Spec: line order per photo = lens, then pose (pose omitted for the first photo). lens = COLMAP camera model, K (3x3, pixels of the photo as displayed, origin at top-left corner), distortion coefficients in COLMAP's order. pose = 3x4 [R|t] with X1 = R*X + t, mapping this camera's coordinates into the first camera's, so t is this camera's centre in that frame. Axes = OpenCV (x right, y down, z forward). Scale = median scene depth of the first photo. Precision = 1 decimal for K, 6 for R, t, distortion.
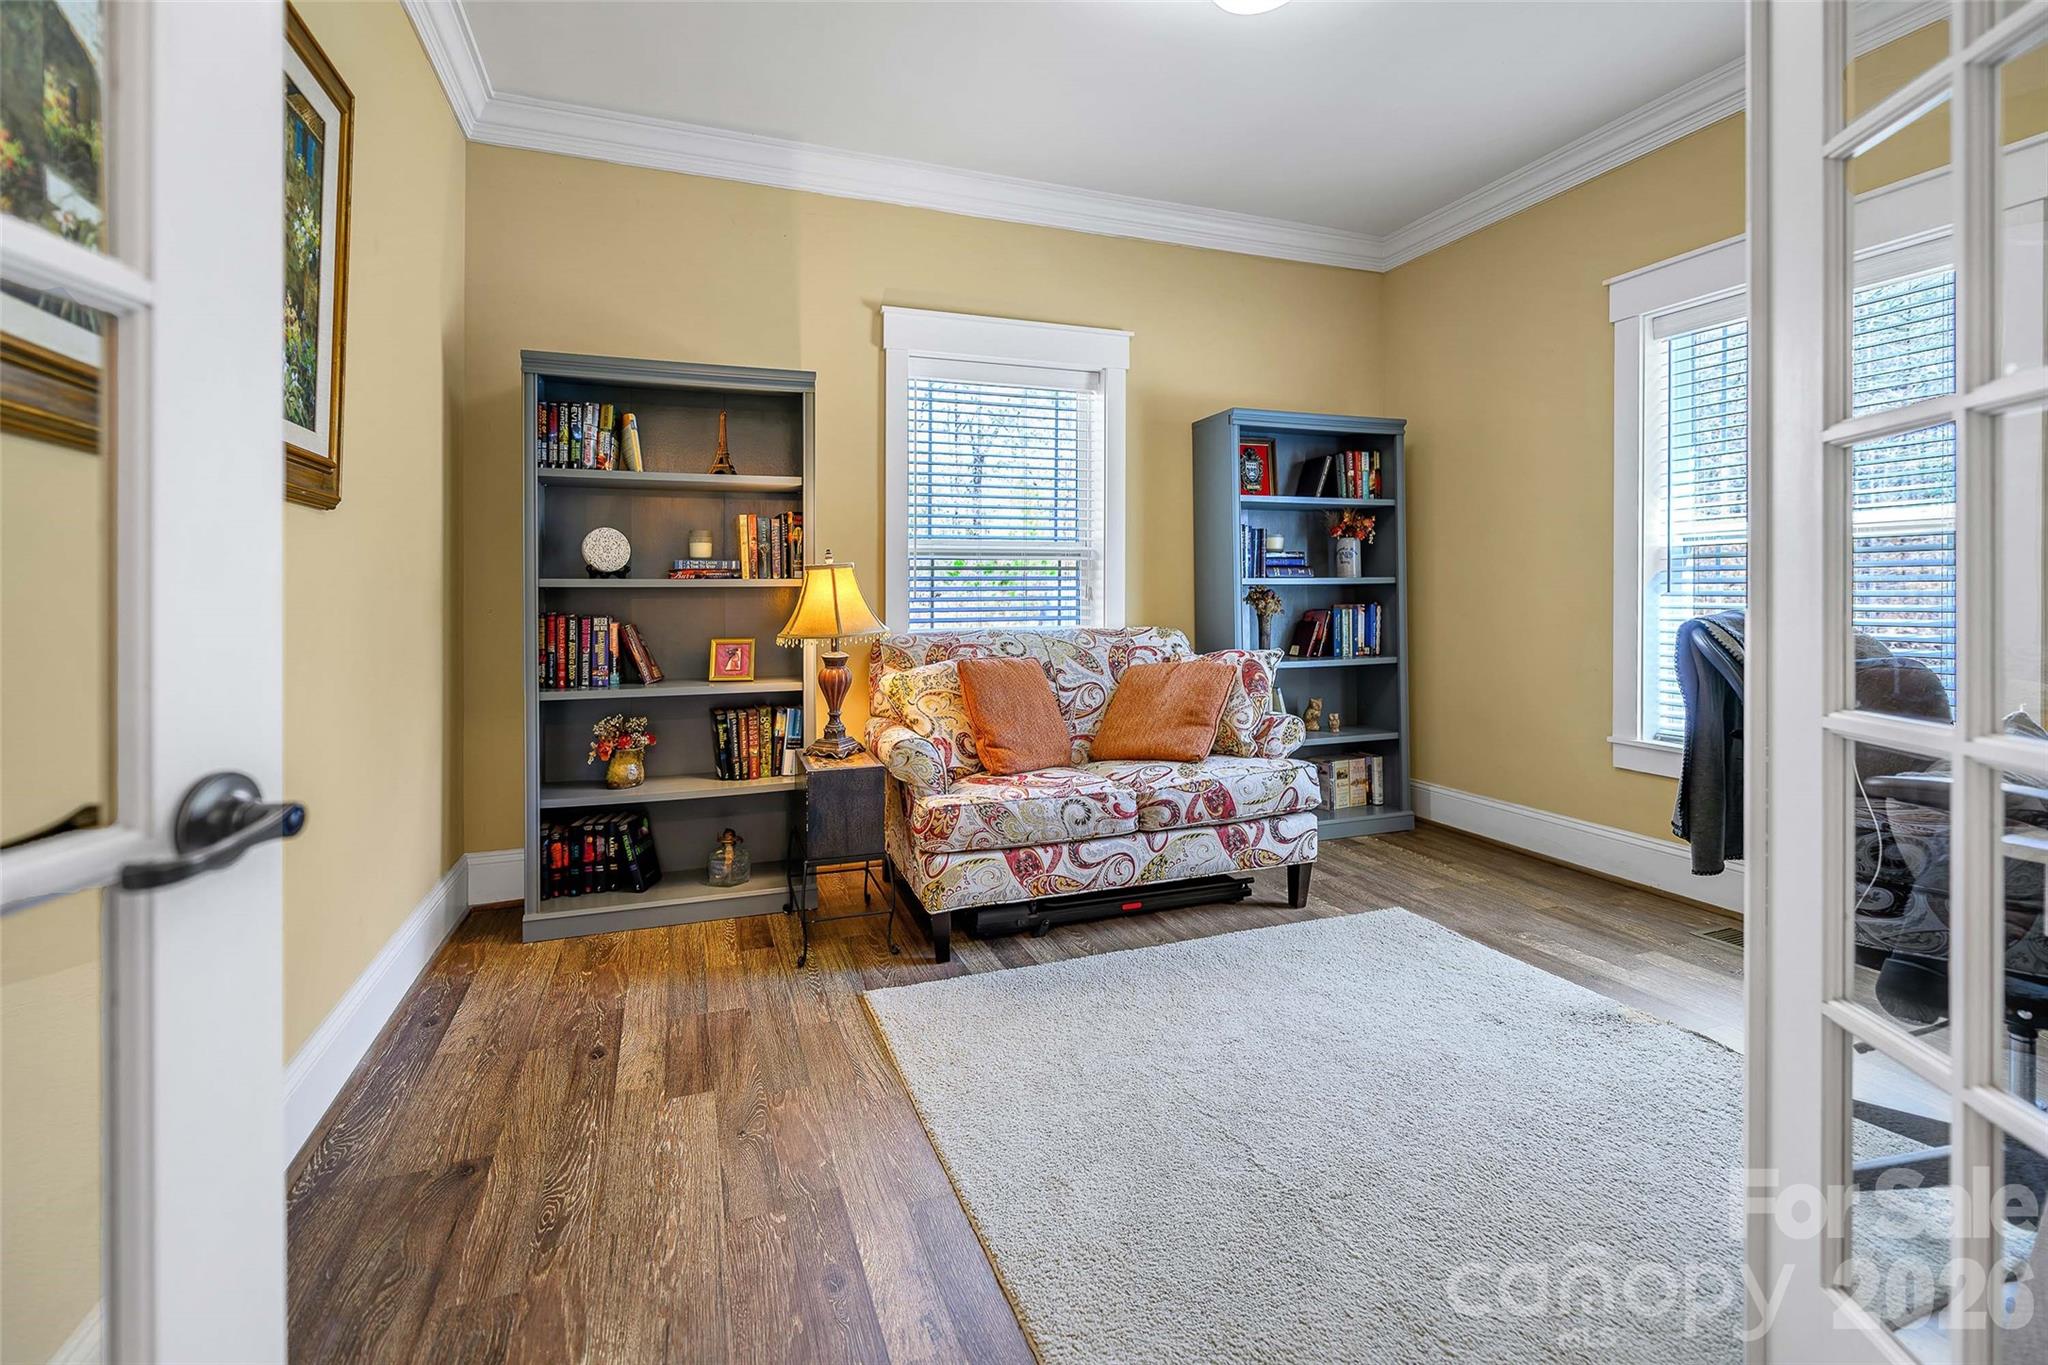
lens RADIAL K [[834.8, 0, 983.0], [0, 834.8, 598.1], [0, 0, 1]] dist [0.001934, 0.000096]
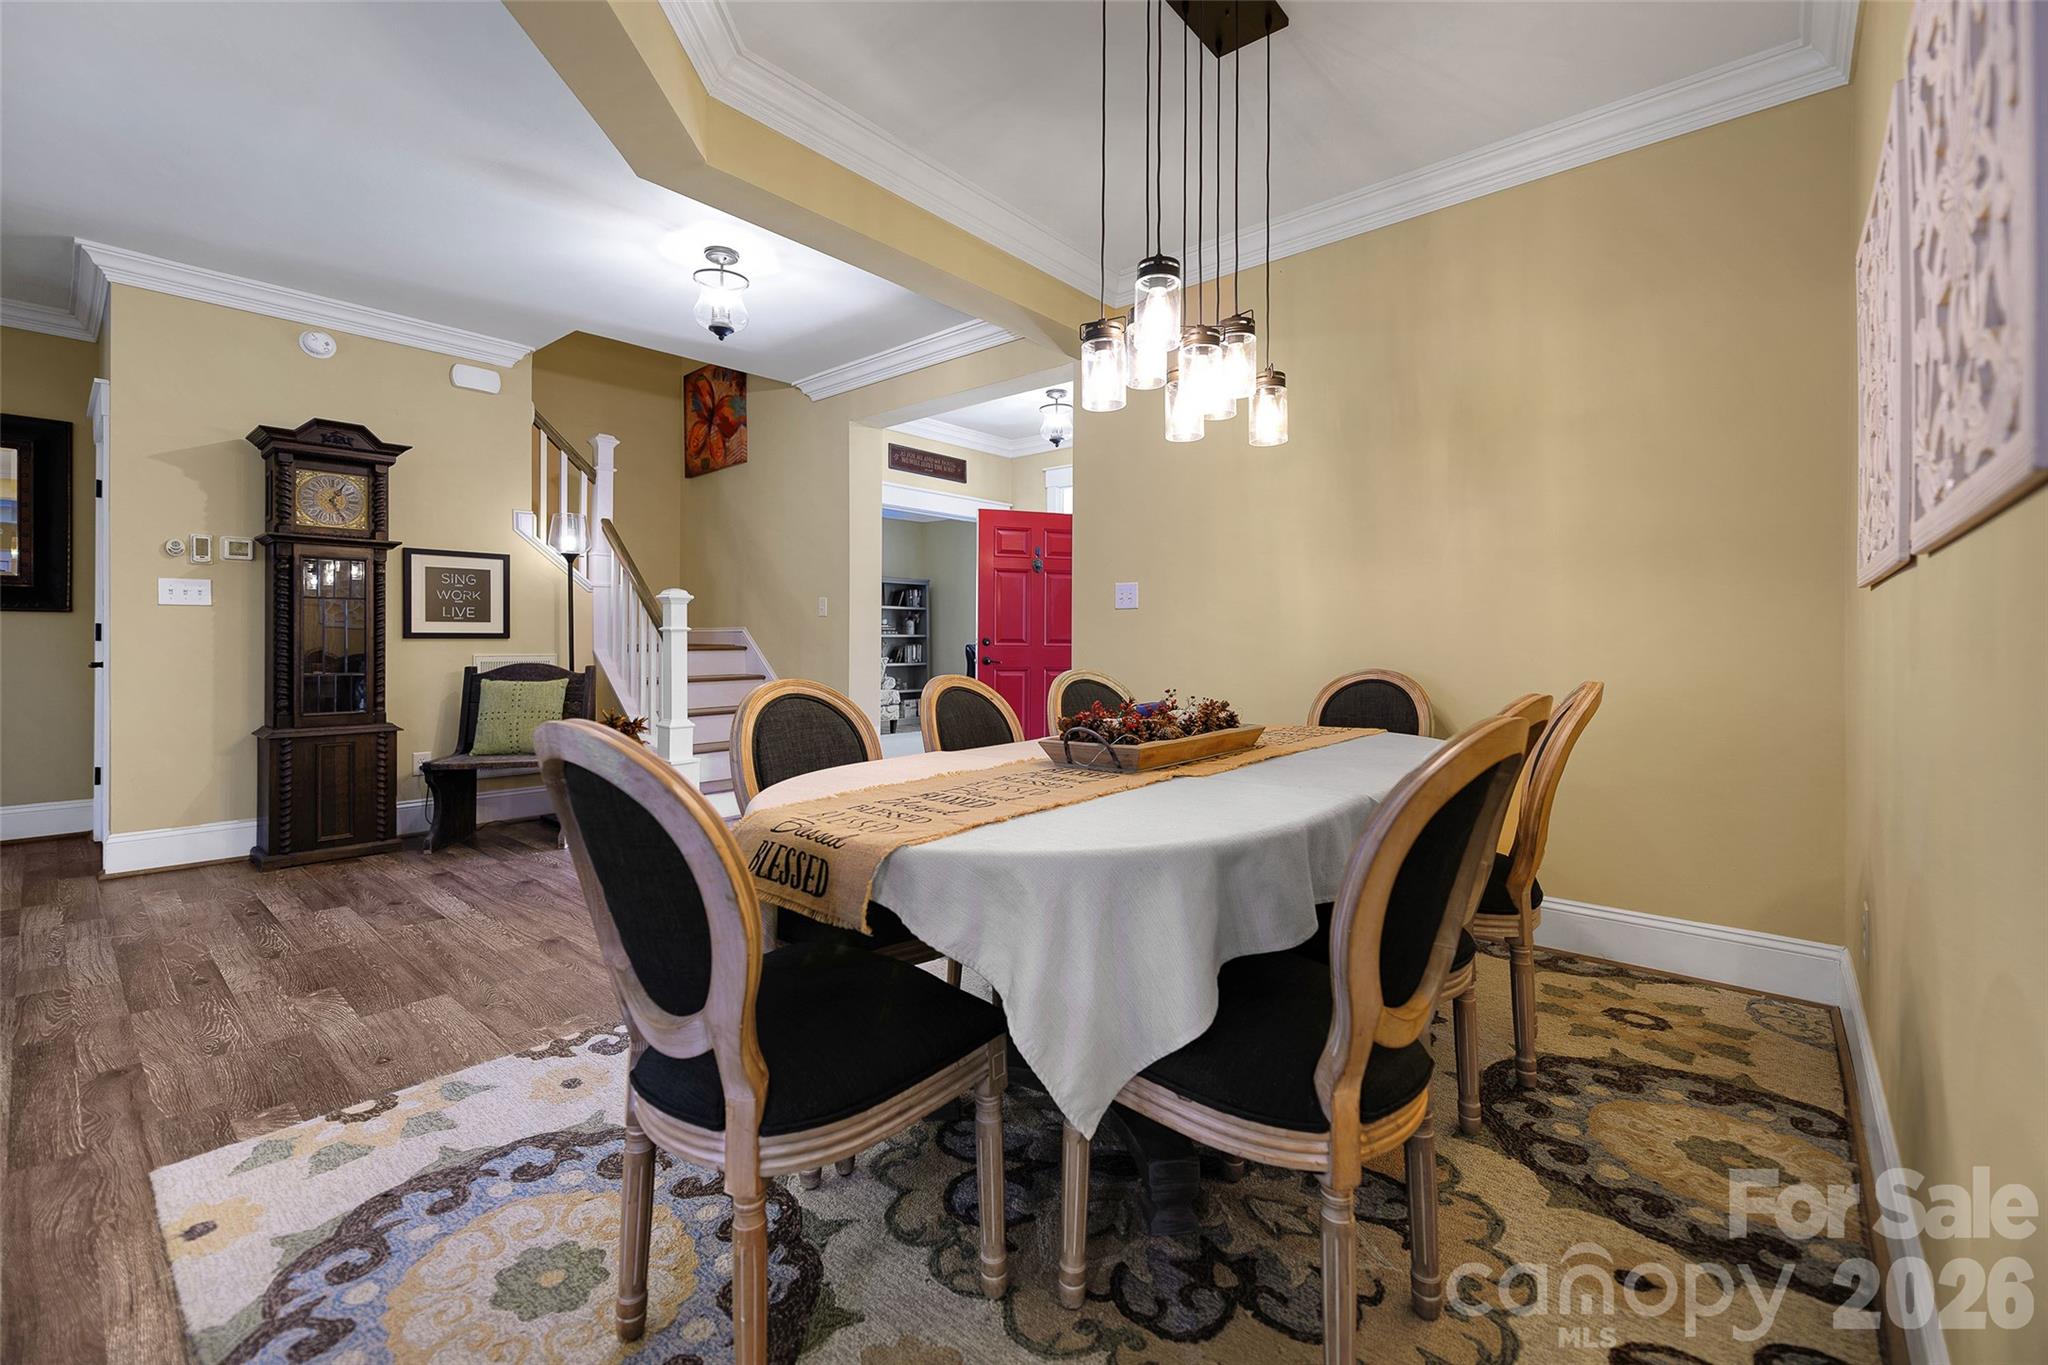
lens RADIAL K [[832.3, 0, 1130.8], [0, 832.3, 653.9], [0, 0, 1]] dist [0.002349, -0.001128]
pose [[0.787995, 0.006711, 0.615644, -0.842384], [-0.009078, 0.999959, 0.000719, 0.037770], [-0.615614, -0.006155, 0.788024, -2.002795]]
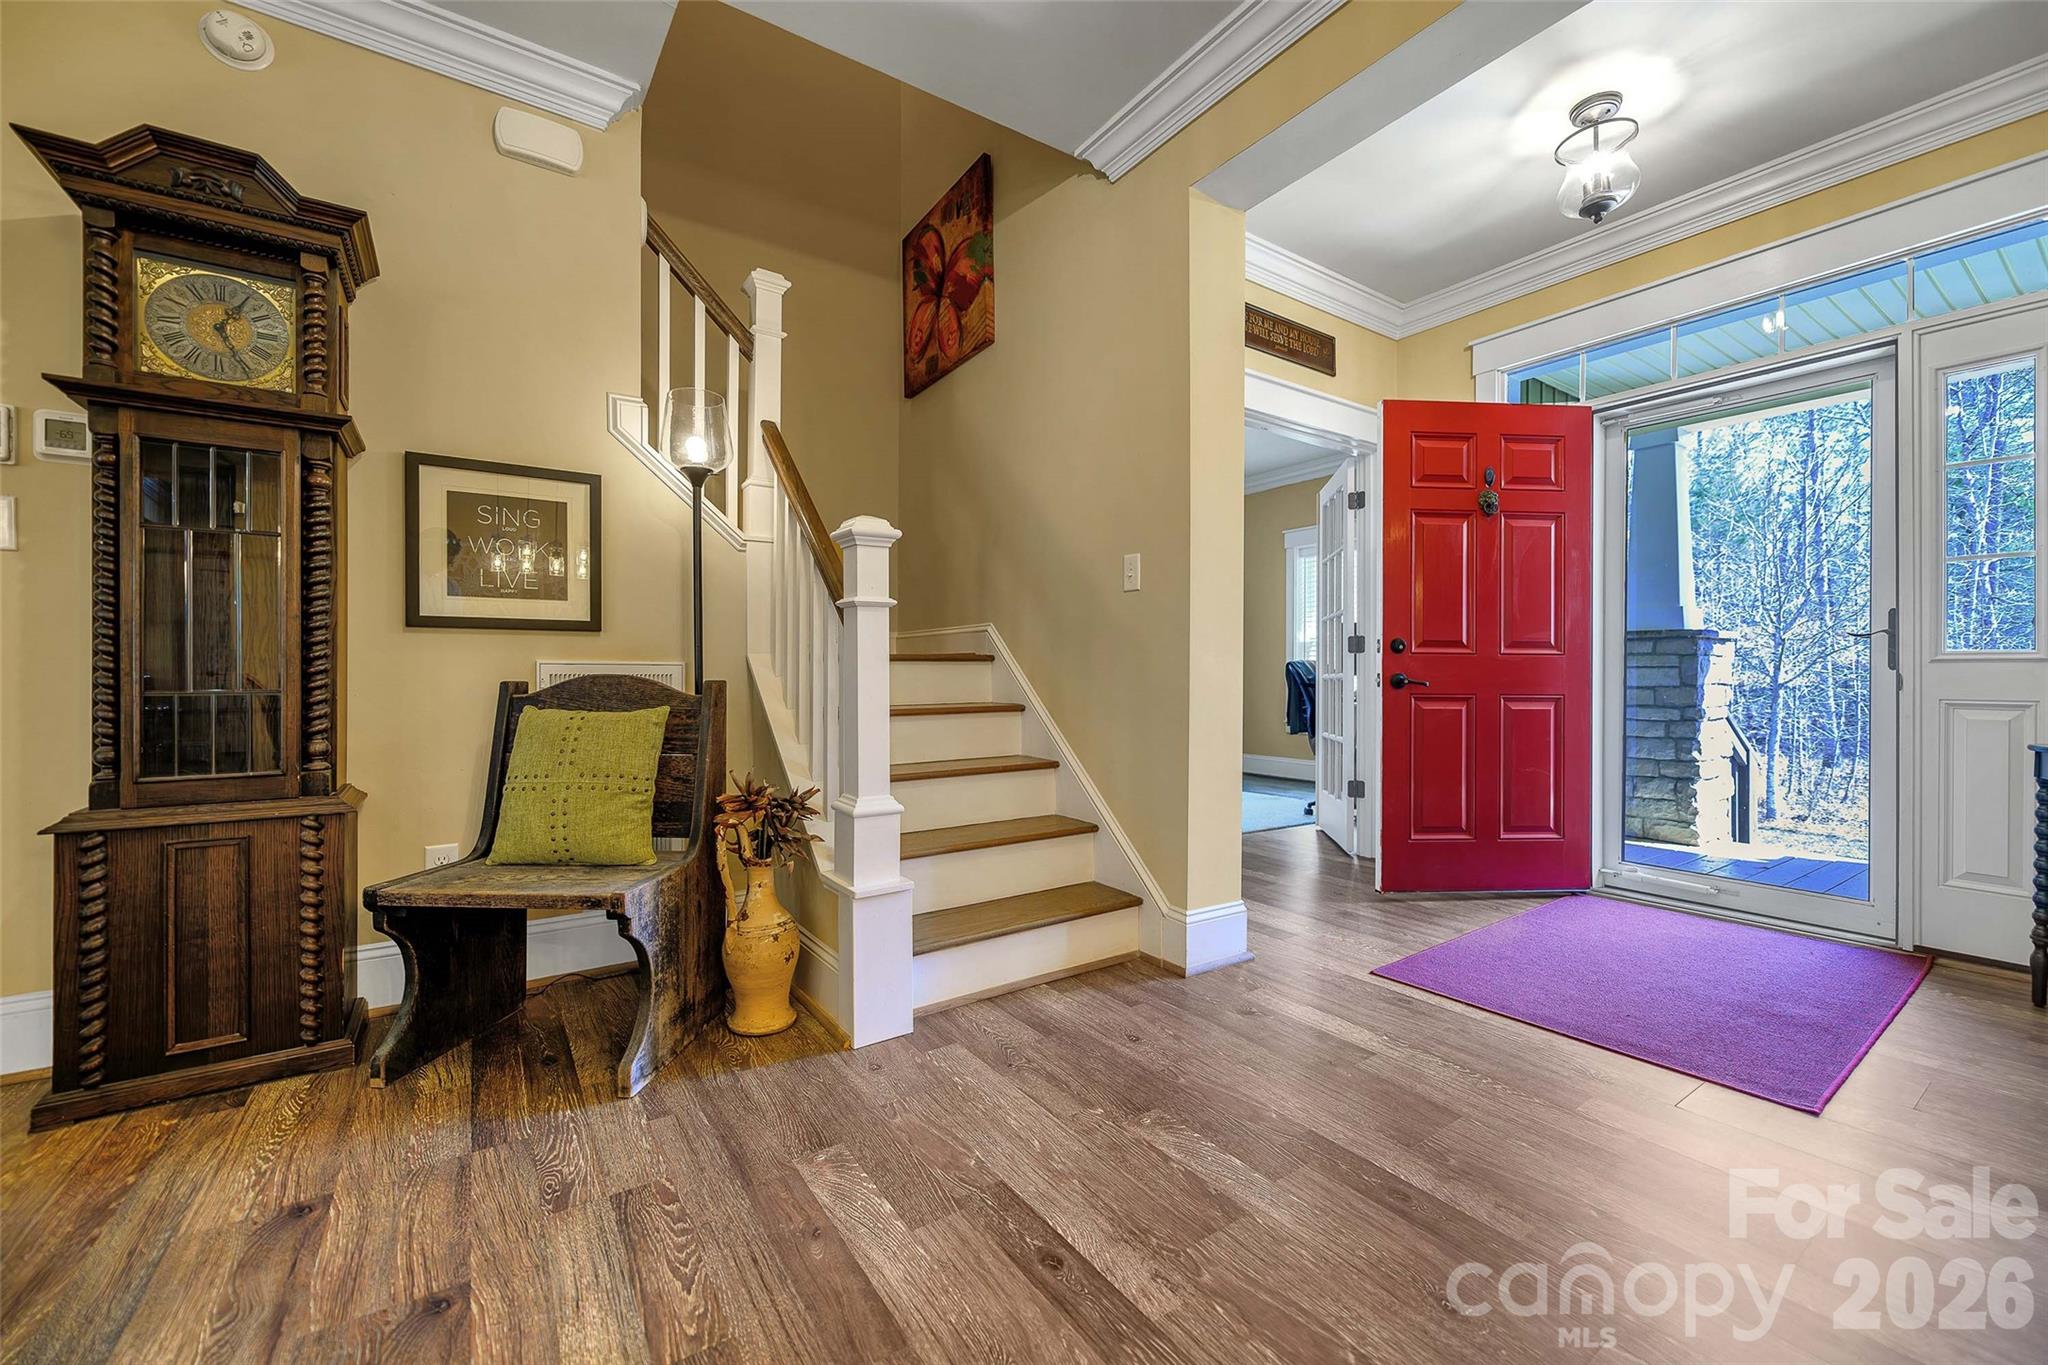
lens RADIAL K [[832.3, 0, 1025.9], [0, 832.3, 679.3], [0, 0, 1]] dist [0.002349, -0.001128]
pose [[0.957605, 0.008460, 0.287961, -0.650200], [-0.006582, 0.999950, -0.007491, 0.069141], [-0.288010, 0.005278, 0.957613, -1.077871]]
